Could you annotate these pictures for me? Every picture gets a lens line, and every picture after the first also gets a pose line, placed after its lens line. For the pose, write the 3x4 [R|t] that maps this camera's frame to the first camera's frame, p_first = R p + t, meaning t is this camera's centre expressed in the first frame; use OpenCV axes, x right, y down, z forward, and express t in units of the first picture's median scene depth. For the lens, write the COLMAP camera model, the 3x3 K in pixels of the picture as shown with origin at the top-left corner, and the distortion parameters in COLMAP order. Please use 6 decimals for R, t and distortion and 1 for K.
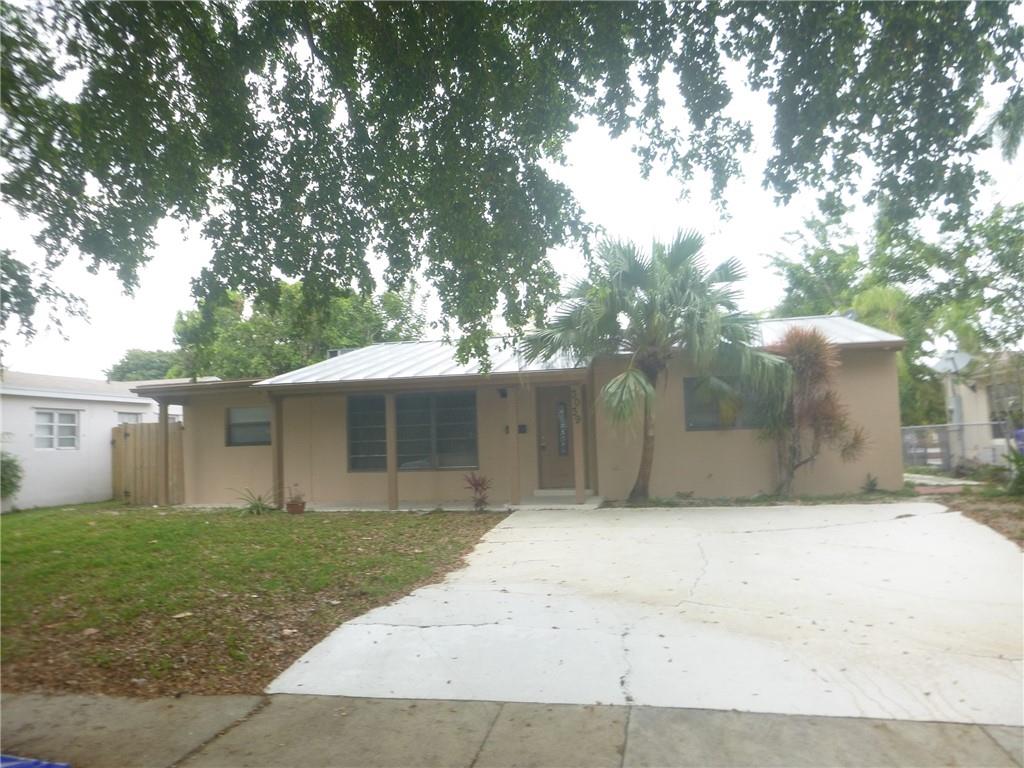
lens RADIAL K [[746.6, 0, 497.3], [0, 746.6, 384.2], [0, 0, 1]] dist [-0.031166, 0.011928]
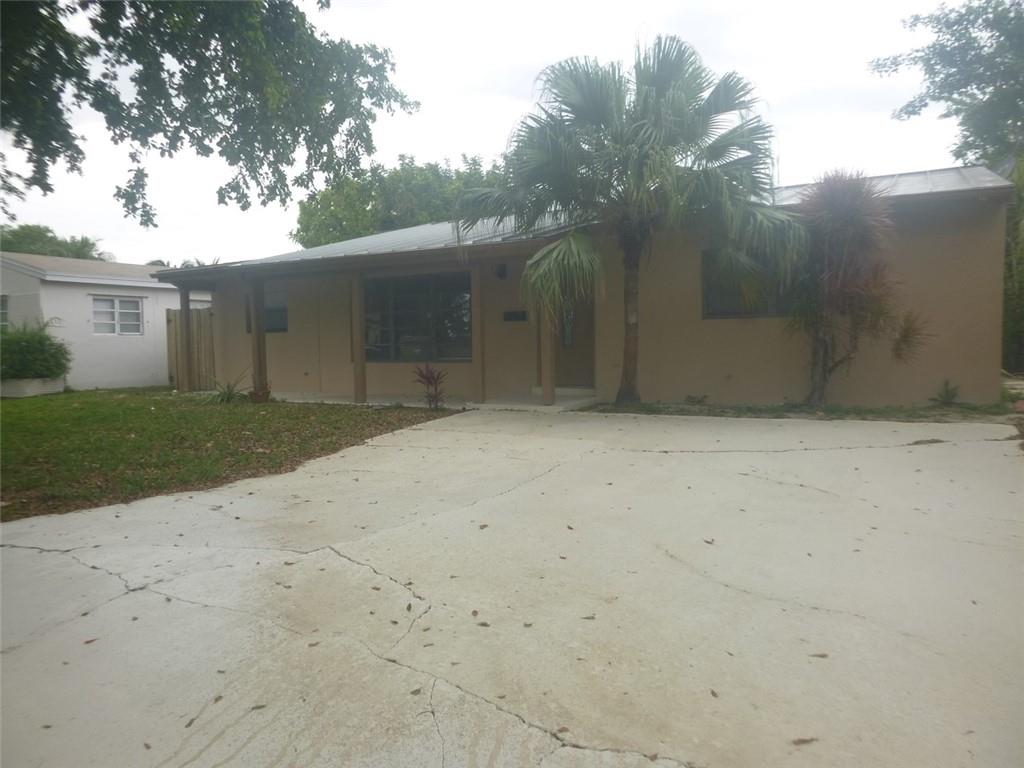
lens RADIAL K [[746.6, 0, 497.3], [0, 746.6, 384.2], [0, 0, 1]] dist [-0.031166, 0.011928]
pose [[0.959571, 0.032802, -0.279547, 0.280390], [0.005961, 0.990595, 0.136699, 0.023346], [0.281402, -0.132839, 0.950351, 0.193829]]
